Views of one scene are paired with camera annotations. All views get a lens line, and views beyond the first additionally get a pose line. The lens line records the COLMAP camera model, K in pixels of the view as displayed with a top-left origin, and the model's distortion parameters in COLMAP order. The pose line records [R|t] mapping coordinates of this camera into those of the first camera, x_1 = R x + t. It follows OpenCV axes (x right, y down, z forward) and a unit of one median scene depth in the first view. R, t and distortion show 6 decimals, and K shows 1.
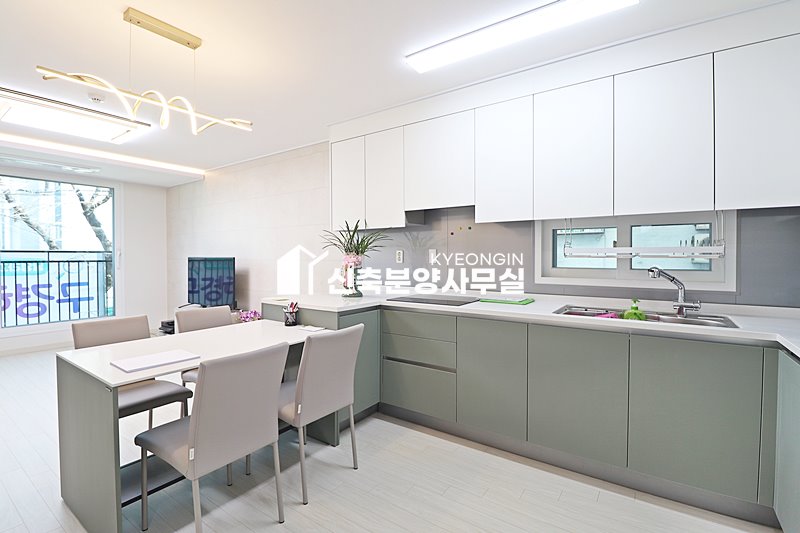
lens RADIAL K [[371.9, 0, 399.6], [0, 371.9, 262.3], [0, 0, 1]] dist [-0.006827, -0.009637]
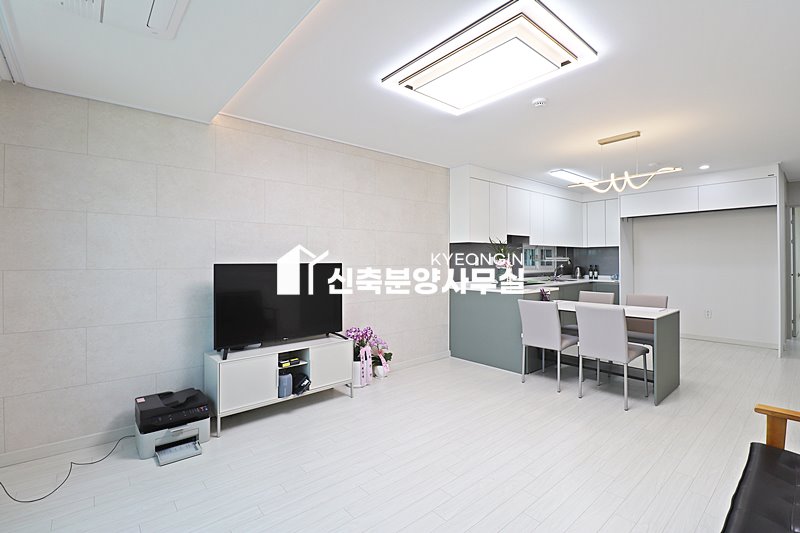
lens RADIAL K [[371.9, 0, 399.4], [0, 371.9, 259.5], [0, 0, 1]] dist [-0.006827, -0.009637]
pose [[0.254890, 0.002231, 0.966968, -1.380253], [0.020635, 0.999757, -0.007746, -0.016323], [-0.966750, 0.021928, 0.254782, 0.811451]]
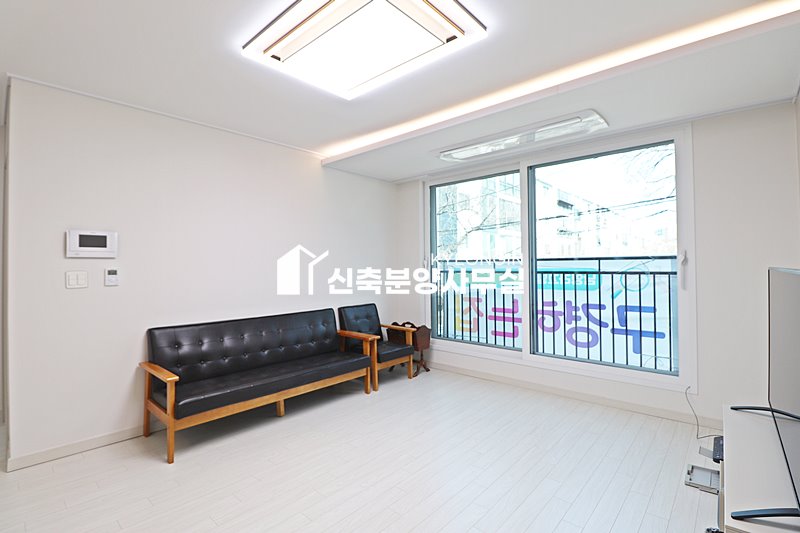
lens RADIAL K [[371.9, 0, 399.3], [0, 371.9, 264.0], [0, 0, 1]] dist [-0.006827, -0.009637]
pose [[-0.116753, -0.002527, -0.993158, -0.275366], [-0.008039, 0.999966, -0.001599, -0.019437], [0.993128, 0.007798, -0.116770, 0.944384]]
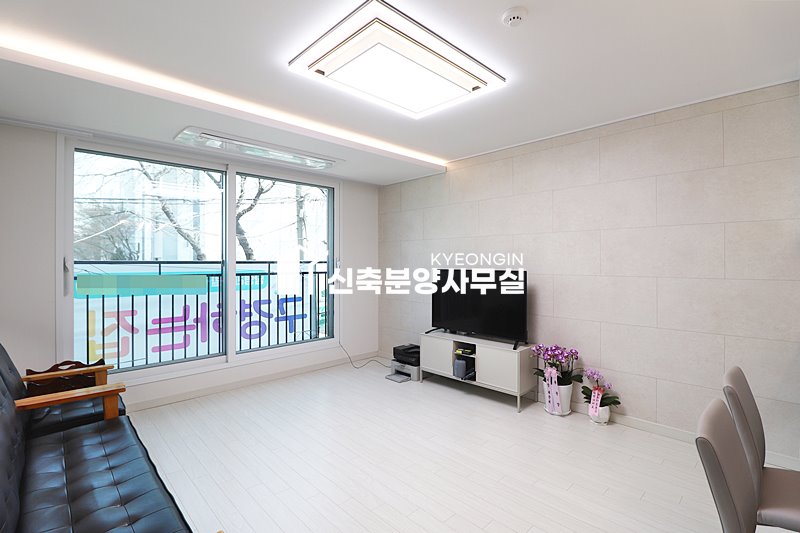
lens RADIAL K [[371.9, 0, 397.7], [0, 371.9, 262.4], [0, 0, 1]] dist [-0.006827, -0.009637]
pose [[0.980805, 0.000798, -0.194989, -0.660396], [-0.003915, 0.999871, -0.015604, -0.022195], [0.194951, 0.016068, 0.980681, 0.268717]]
